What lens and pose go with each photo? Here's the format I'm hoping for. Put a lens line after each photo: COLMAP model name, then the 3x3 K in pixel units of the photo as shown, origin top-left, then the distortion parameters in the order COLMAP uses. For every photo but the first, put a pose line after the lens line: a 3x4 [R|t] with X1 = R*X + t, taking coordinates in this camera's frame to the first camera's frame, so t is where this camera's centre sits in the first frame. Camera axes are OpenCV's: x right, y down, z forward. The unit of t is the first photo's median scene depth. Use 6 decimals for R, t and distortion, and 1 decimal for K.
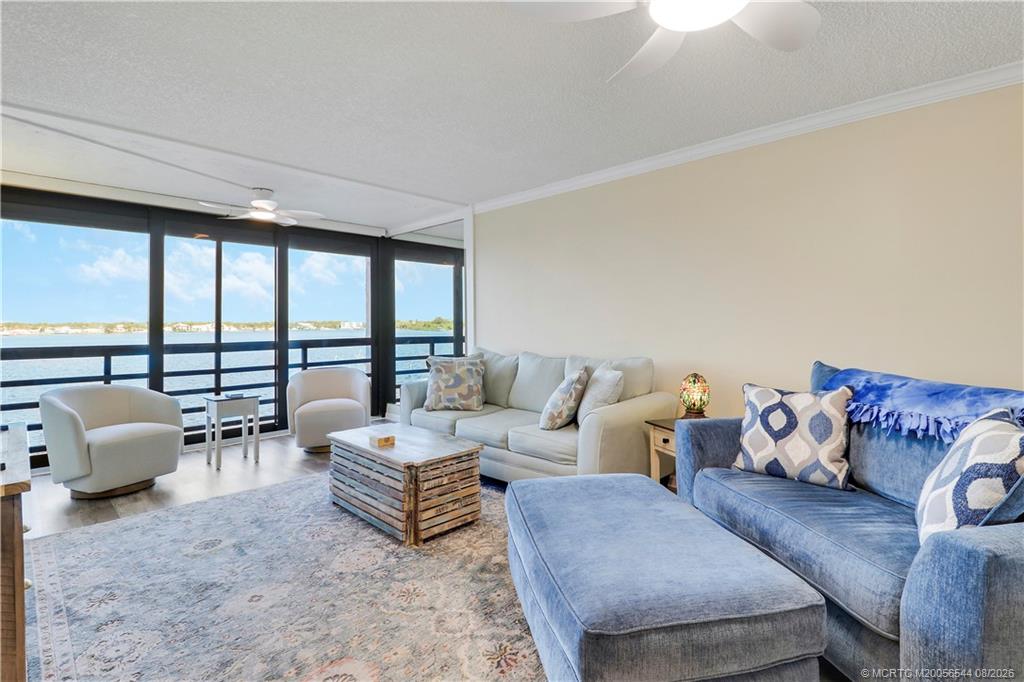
lens RADIAL K [[484.5, 0, 539.8], [0, 484.5, 310.5], [0, 0, 1]] dist [0.005469, -0.014580]
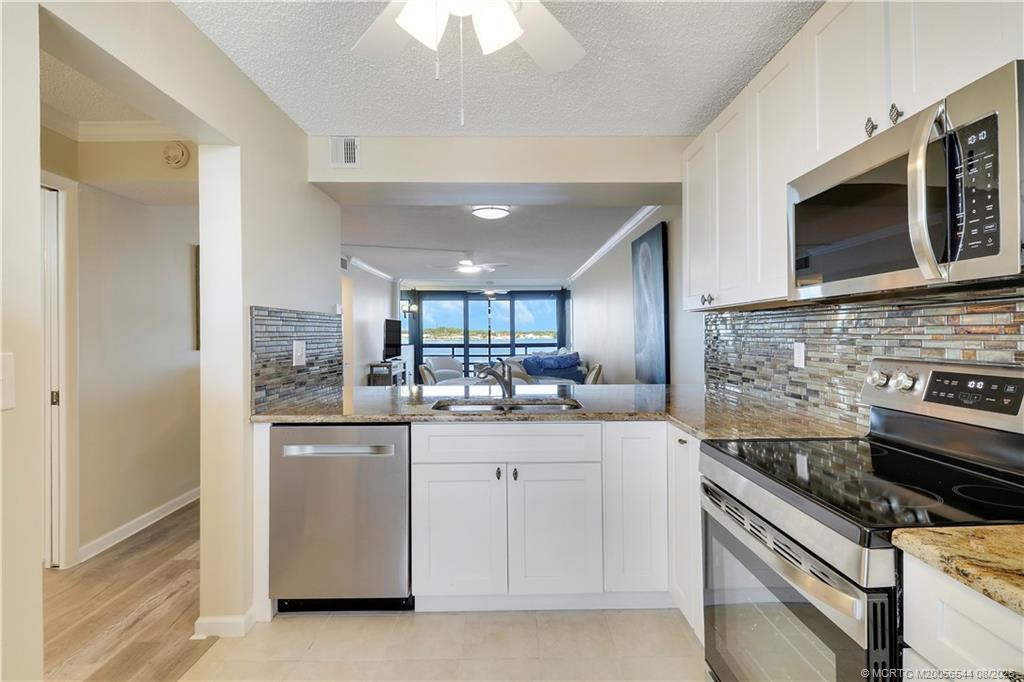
lens RADIAL K [[484.5, 0, 509.1], [0, 484.5, 333.6], [0, 0, 1]] dist [0.005469, -0.014580]
pose [[0.680022, 0.002875, -0.733186, 1.240759], [0.020418, 0.999530, 0.022857, -0.036952], [0.732907, -0.030513, 0.679644, -0.570080]]
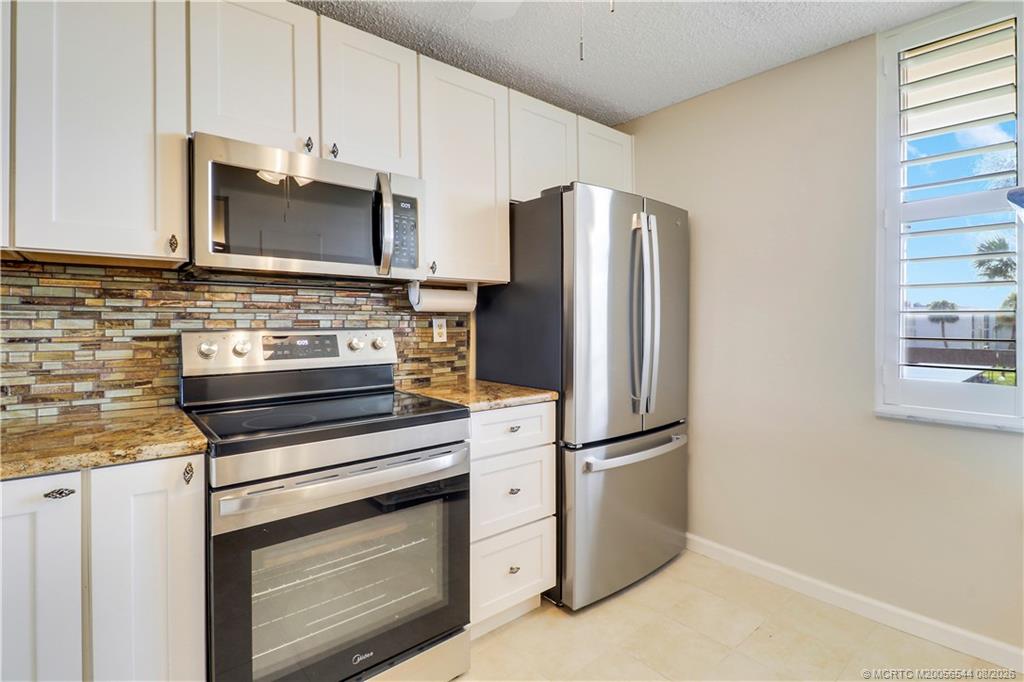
lens RADIAL K [[484.5, 0, 532.9], [0, 484.5, 317.1], [0, 0, 1]] dist [0.005469, -0.014580]
pose [[0.099559, 0.019490, 0.994841, 0.848018], [-0.027271, 0.999486, -0.016851, -0.016718], [-0.994658, -0.025452, 0.100040, -0.428111]]
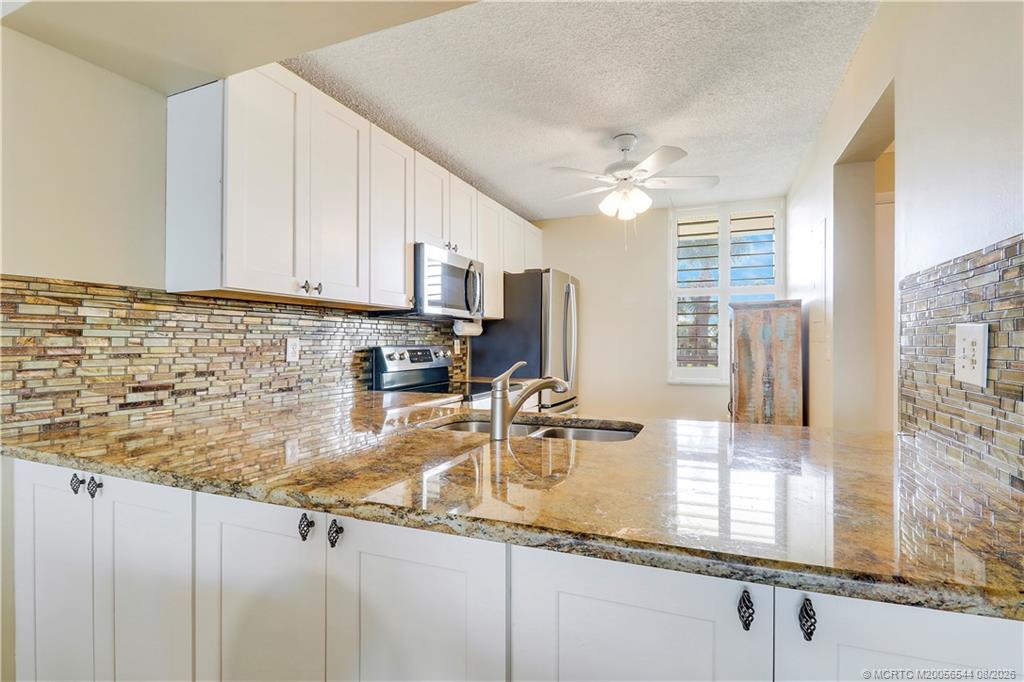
lens RADIAL K [[484.5, 0, 532.5], [0, 484.5, 340.4], [0, 0, 1]] dist [0.005469, -0.014580]
pose [[-0.375127, 0.010559, 0.926913, 0.532145], [-0.023488, 0.999506, -0.020892, -0.005365], [-0.926676, -0.029609, -0.374694, -0.094846]]
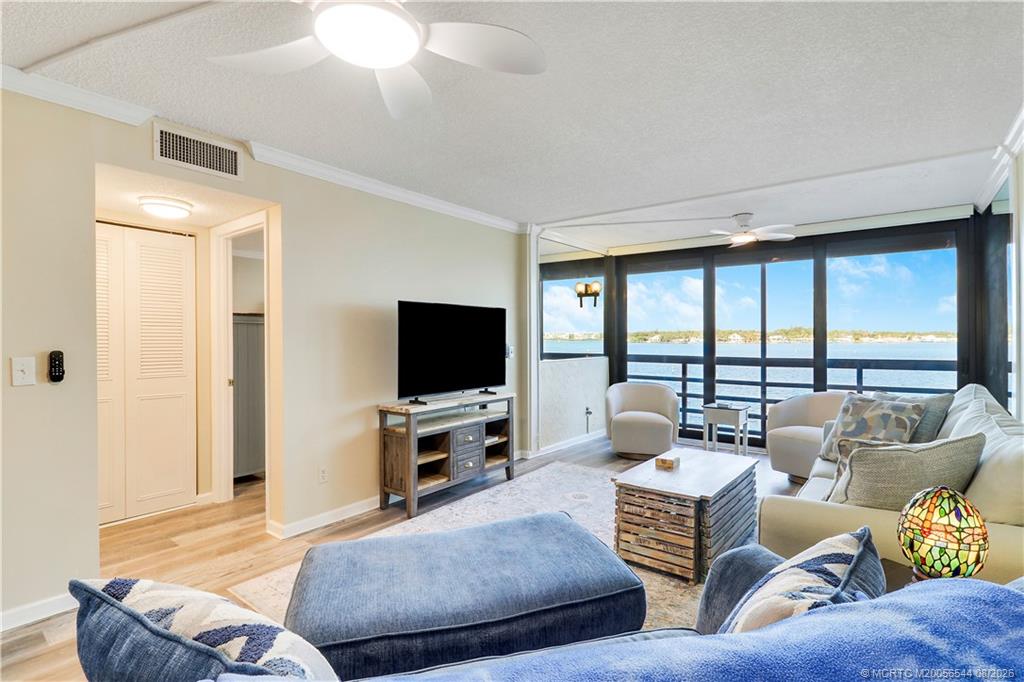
lens RADIAL K [[501.9, 0, 520.0], [0, 501.9, 334.3], [0, 0, 1]] dist [0.020615, -0.001650]
pose [[0.115912, 0.001232, -0.993259, 0.441075], [0.030189, 0.999533, 0.004763, -0.008265], [0.992801, -0.030538, 0.115821, 0.374569]]
